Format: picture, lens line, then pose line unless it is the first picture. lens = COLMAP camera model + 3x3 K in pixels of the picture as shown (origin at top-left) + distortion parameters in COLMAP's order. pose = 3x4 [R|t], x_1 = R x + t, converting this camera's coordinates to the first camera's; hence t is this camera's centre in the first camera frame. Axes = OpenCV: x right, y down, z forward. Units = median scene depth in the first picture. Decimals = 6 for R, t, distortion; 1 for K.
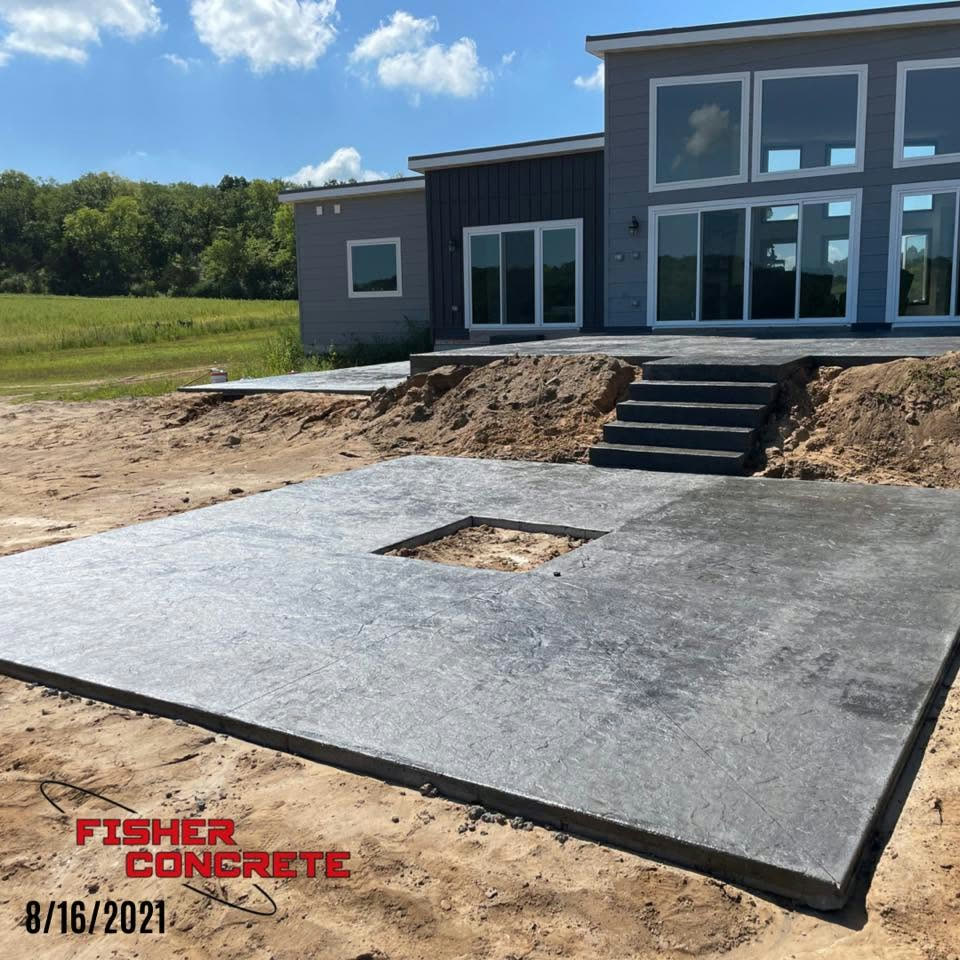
lens RADIAL K [[913.9, 0, 480.0], [0, 913.9, 480.0], [0, 0, 1]] dist [0.094846, -0.143507]
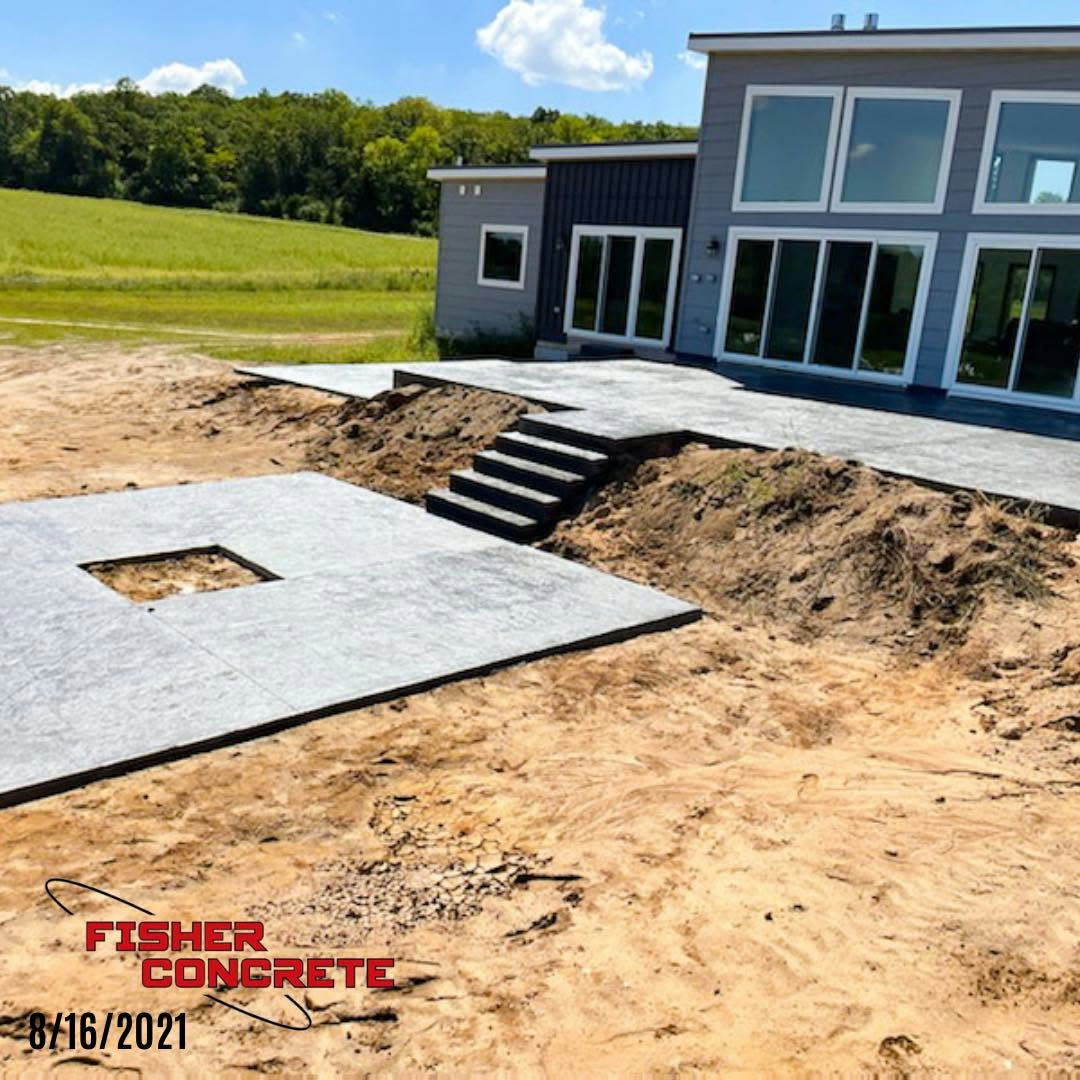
lens RADIAL K [[1020.6, 0, 540.0], [0, 1020.6, 540.0], [0, 0, 1]] dist [0.091344, -0.163746]
pose [[0.955056, 0.158532, -0.250470, 0.309438], [-0.136931, 0.985362, 0.101547, -0.067090], [0.262902, -0.062686, 0.962784, -0.057442]]
